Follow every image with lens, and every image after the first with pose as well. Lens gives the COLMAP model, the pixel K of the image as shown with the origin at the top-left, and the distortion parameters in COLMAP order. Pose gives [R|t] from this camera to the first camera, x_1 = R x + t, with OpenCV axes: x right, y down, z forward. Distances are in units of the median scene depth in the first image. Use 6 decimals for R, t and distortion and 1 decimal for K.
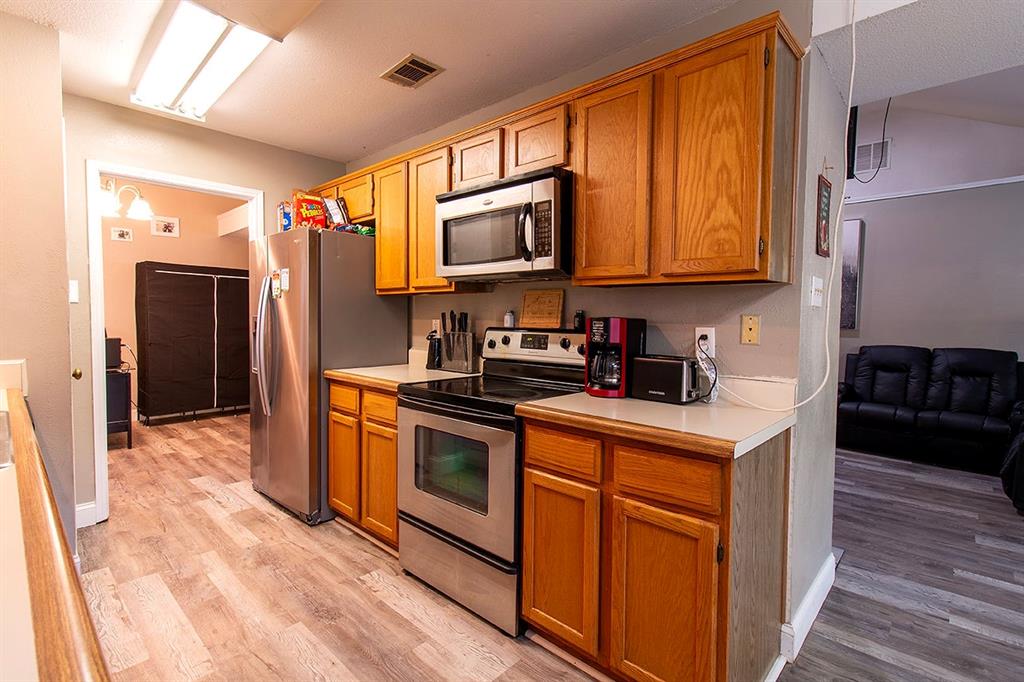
lens RADIAL K [[478.8, 0, 511.7], [0, 478.8, 338.4], [0, 0, 1]] dist [0.000715, 0.000627]
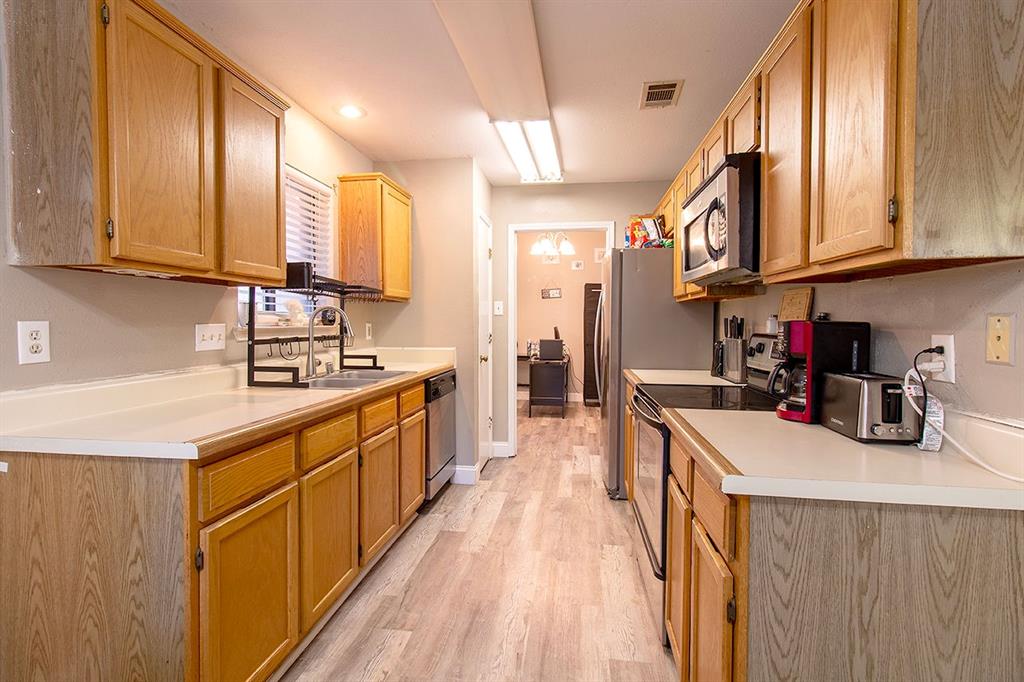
lens RADIAL K [[478.8, 0, 511.7], [0, 478.8, 338.4], [0, 0, 1]] dist [0.000715, 0.000627]
pose [[0.573858, 0.019723, -0.818717, 0.461665], [-0.034106, 0.999418, 0.000170, 0.001471], [0.818244, 0.027826, 0.574197, 0.119315]]
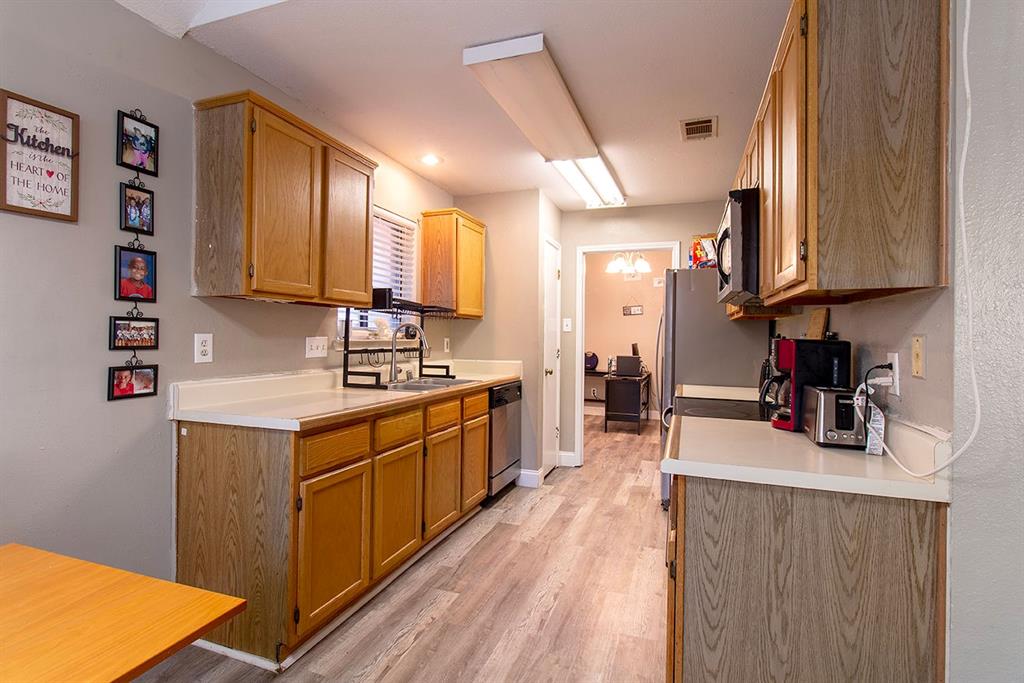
lens RADIAL K [[488.8, 0, 512.0], [0, 488.8, 341.5], [0, 0, 1]] dist [-0.001770, -0.000164]
pose [[0.397244, 0.003450, -0.917706, 0.658133], [-0.050662, 0.998550, -0.018176, 0.002229], [0.916313, 0.053713, 0.396843, 0.135218]]
